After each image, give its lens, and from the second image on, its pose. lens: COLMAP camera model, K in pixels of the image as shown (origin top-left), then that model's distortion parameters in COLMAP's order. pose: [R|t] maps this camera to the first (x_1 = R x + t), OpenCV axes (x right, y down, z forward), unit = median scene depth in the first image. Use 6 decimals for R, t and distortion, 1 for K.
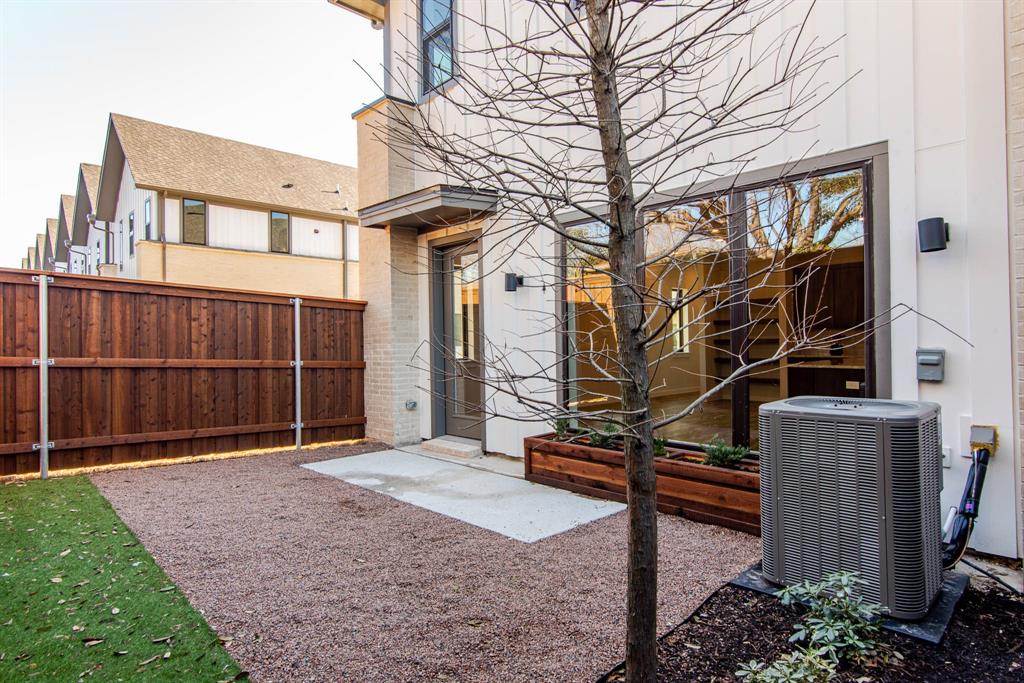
lens RADIAL K [[576.6, 0, 512.0], [0, 576.6, 341.5], [0, 0, 1]] dist [0.010295, 0.000144]
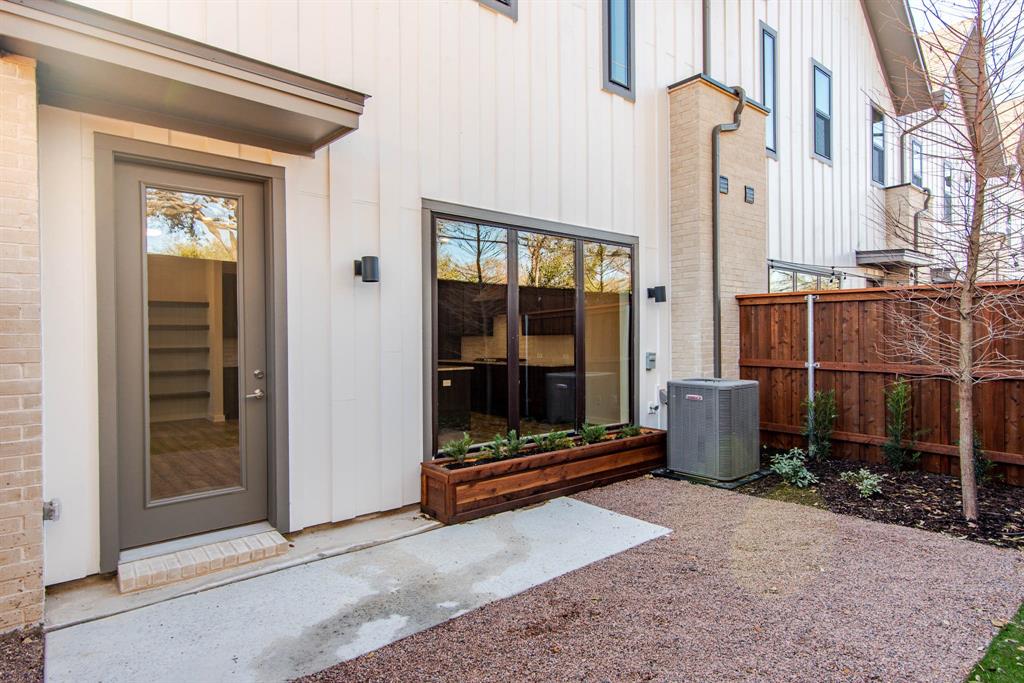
lens RADIAL K [[576.6, 0, 512.0], [0, 576.6, 341.5], [0, 0, 1]] dist [0.010295, 0.000144]
pose [[0.051074, 0.009675, 0.998648, -1.020489], [0.007658, 0.999920, -0.010079, -0.006385], [-0.998665, 0.008162, 0.050996, 1.157676]]
